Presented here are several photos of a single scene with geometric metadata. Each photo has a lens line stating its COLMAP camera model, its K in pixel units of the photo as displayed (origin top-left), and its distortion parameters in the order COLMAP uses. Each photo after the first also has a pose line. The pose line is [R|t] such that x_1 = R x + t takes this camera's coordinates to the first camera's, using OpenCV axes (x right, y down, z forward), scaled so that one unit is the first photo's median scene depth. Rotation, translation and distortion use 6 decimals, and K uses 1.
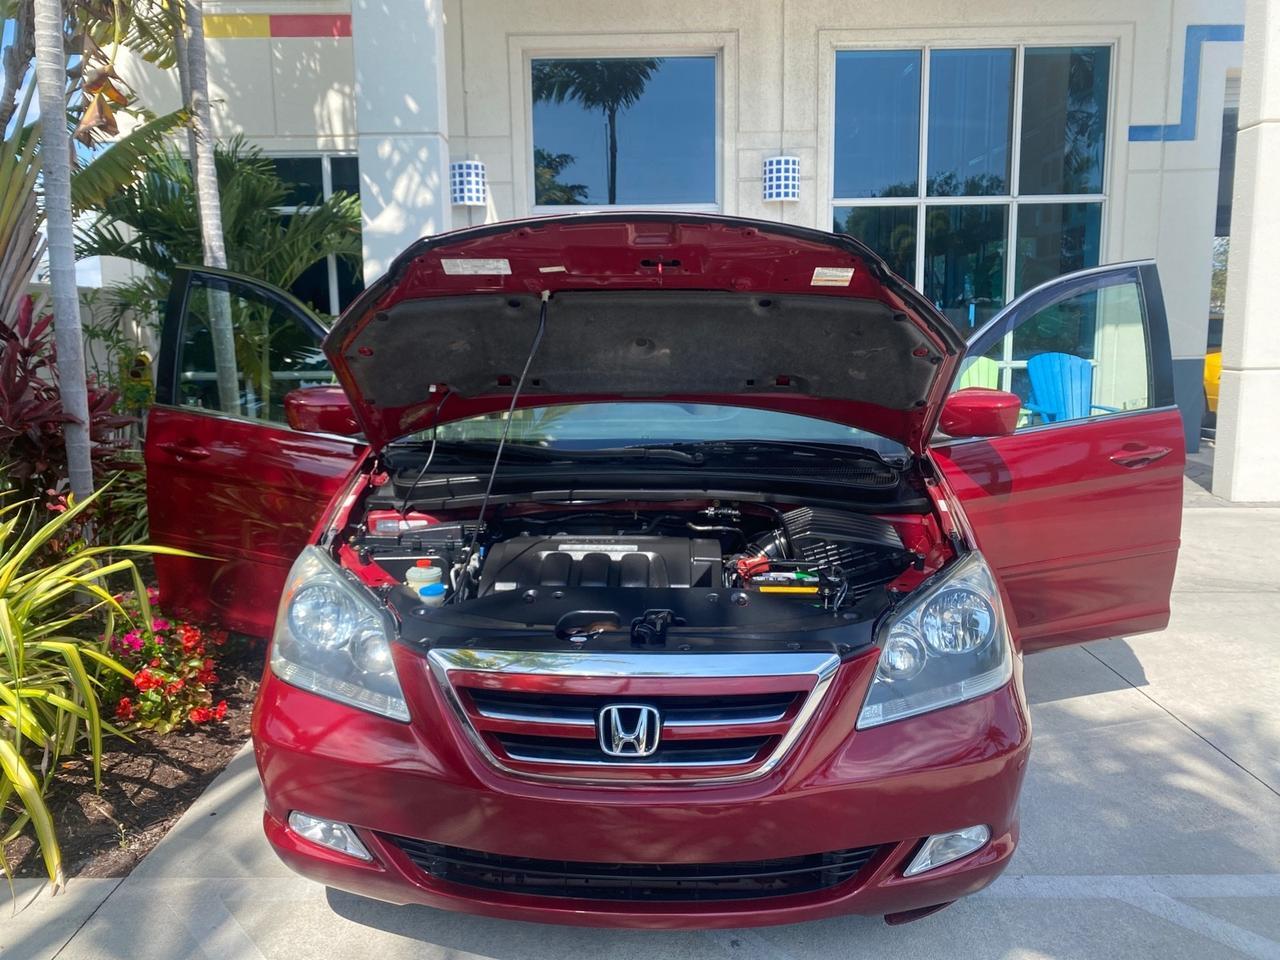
lens RADIAL K [[971.3, 0, 638.0], [0, 971.3, 462.4], [0, 0, 1]] dist [-0.001700, 0.001030]
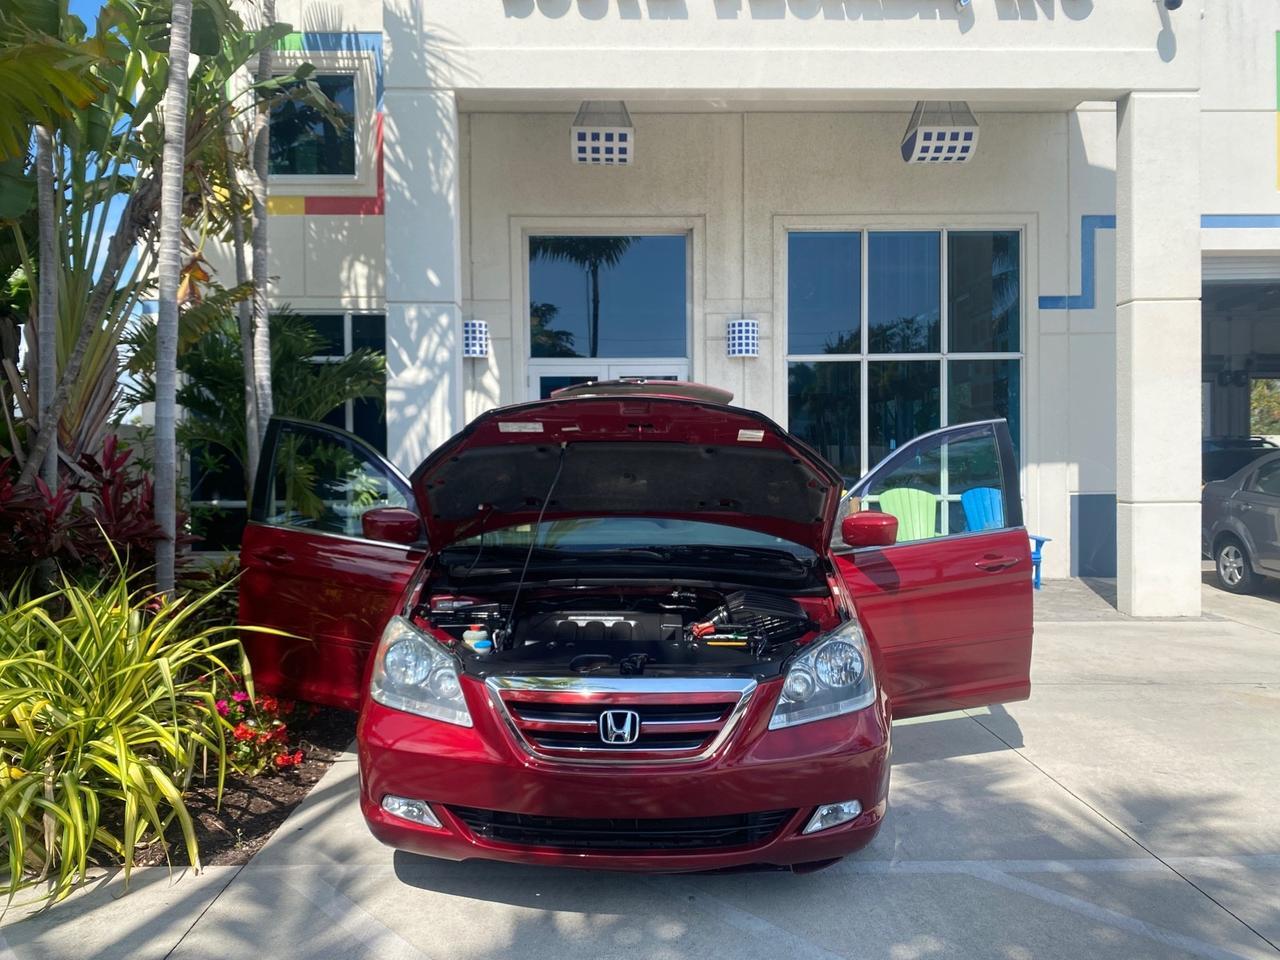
lens RADIAL K [[949.4, 0, 637.2], [0, 949.4, 460.1], [0, 0, 1]] dist [0.010144, 0.003305]
pose [[0.999741, 0.006385, 0.021856, -0.005719], [-0.003262, 0.990139, -0.140051, 0.024052], [-0.022535, 0.139944, 0.989903, -0.192320]]
